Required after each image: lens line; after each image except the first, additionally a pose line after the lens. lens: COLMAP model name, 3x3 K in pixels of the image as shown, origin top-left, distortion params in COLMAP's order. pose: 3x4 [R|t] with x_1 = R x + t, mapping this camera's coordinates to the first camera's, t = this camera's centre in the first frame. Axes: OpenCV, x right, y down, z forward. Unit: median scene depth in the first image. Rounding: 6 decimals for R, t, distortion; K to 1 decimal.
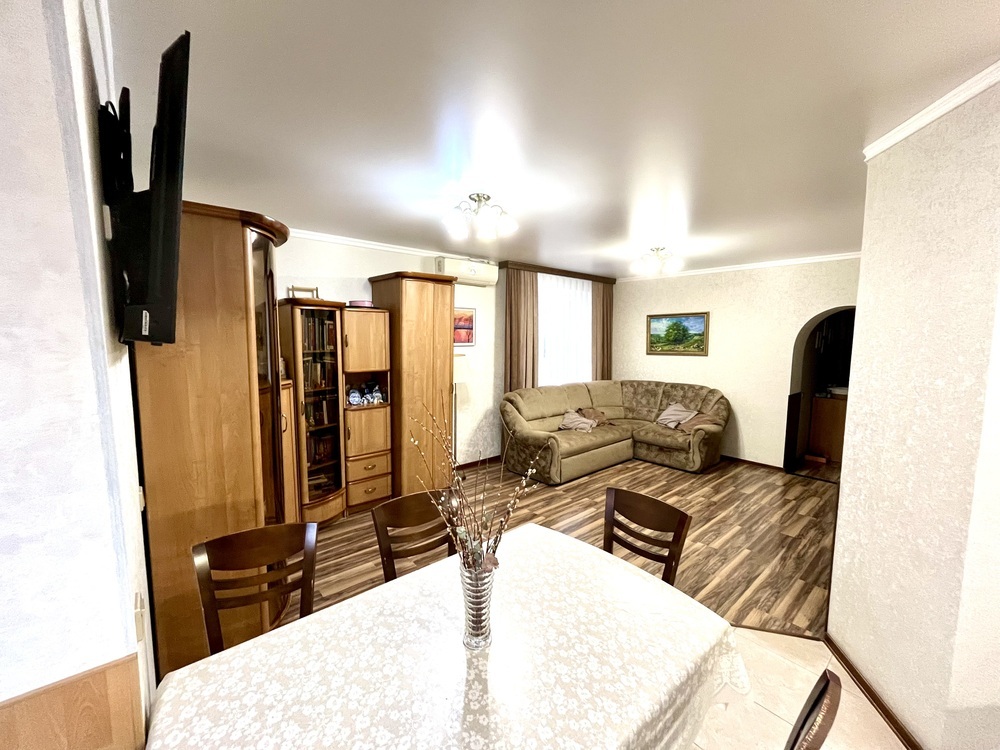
lens RADIAL K [[406.4, 0, 498.2], [0, 406.4, 374.6], [0, 0, 1]] dist [-0.001538, -0.000903]
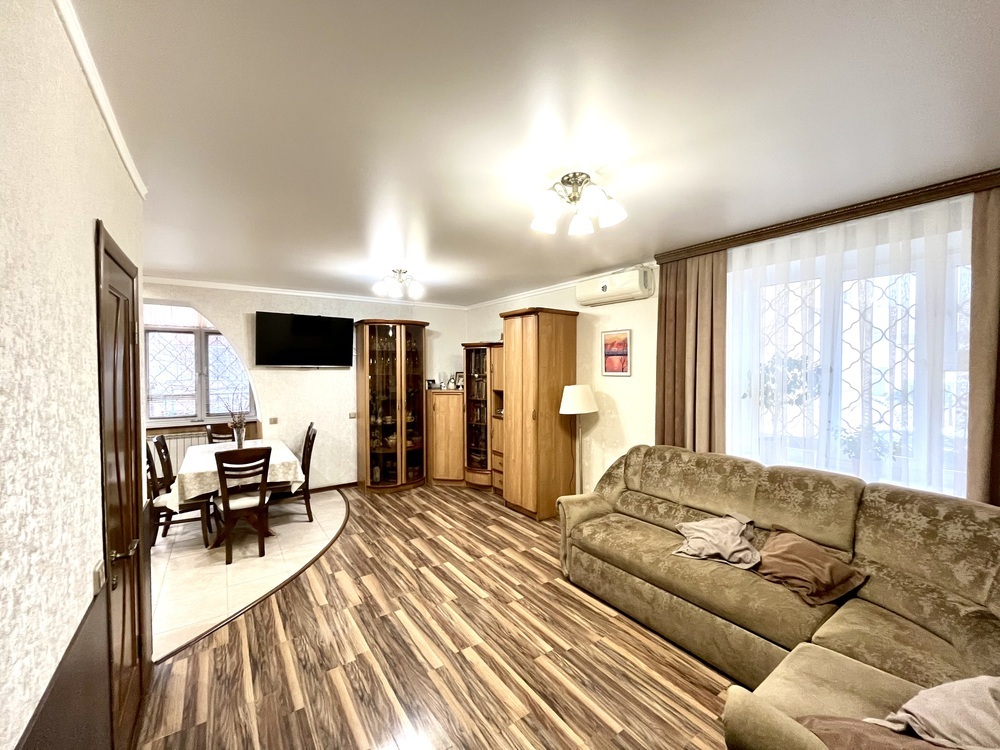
lens RADIAL K [[406.4, 0, 499.0], [0, 406.4, 371.6], [0, 0, 1]] dist [-0.001538, -0.000903]
pose [[-0.103626, 0.004842, -0.994605, 0.769256], [-0.094330, 0.995433, 0.014674, -0.069240], [0.990133, 0.095342, -0.102696, 0.848628]]
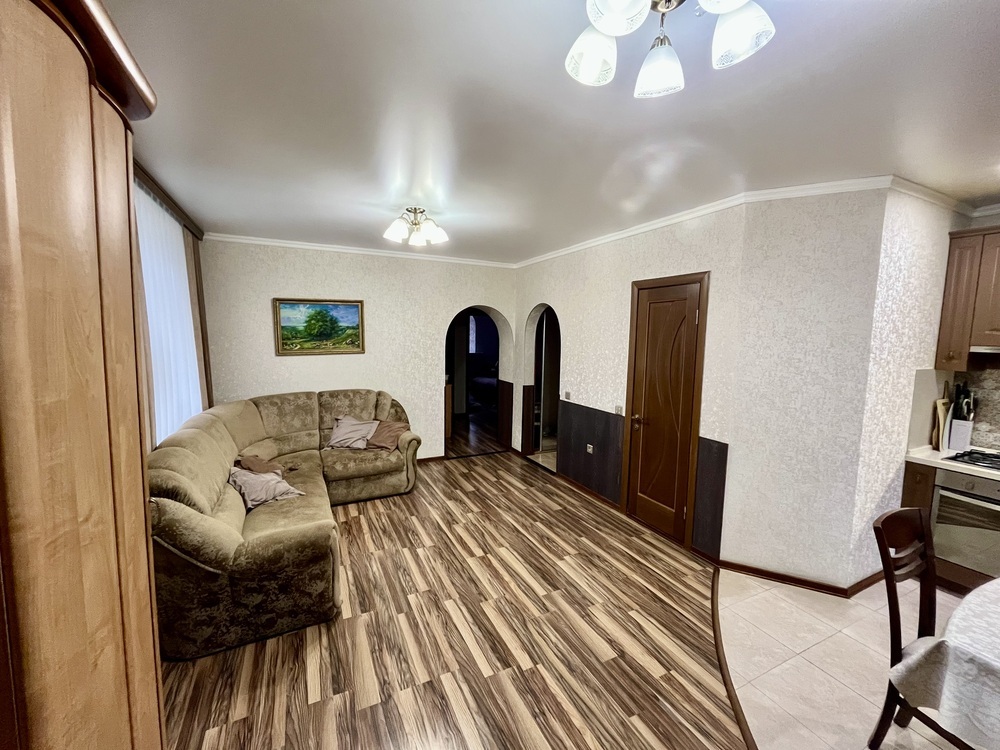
lens RADIAL K [[406.4, 0, 500.0], [0, 406.4, 368.6], [0, 0, 1]] dist [-0.001538, -0.000903]
pose [[0.254540, -0.086315, 0.963202, -0.261770], [0.079815, 0.994486, 0.068026, -0.056211], [-0.963763, 0.059563, 0.260026, 0.587192]]
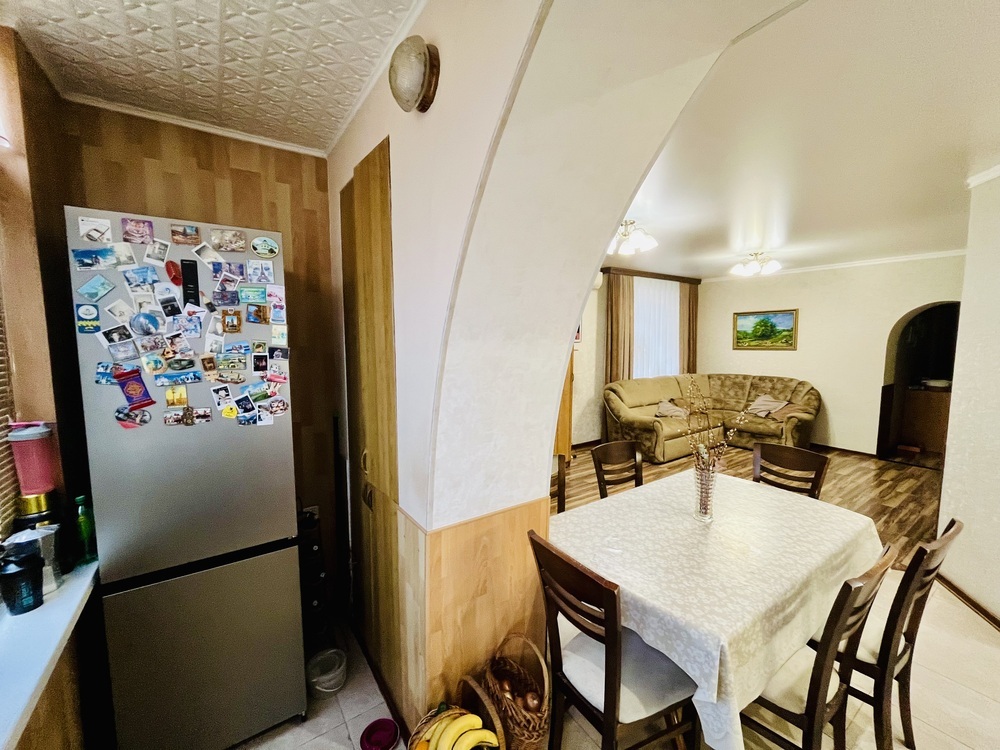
lens RADIAL K [[406.4, 0, 499.8], [0, 406.4, 373.8], [0, 0, 1]] dist [-0.001538, -0.000903]
pose [[0.994135, 0.000508, -0.108149, -0.164954], [-0.000830, 0.999995, -0.002937, 0.022784], [0.108147, 0.003010, 0.994130, -0.164721]]
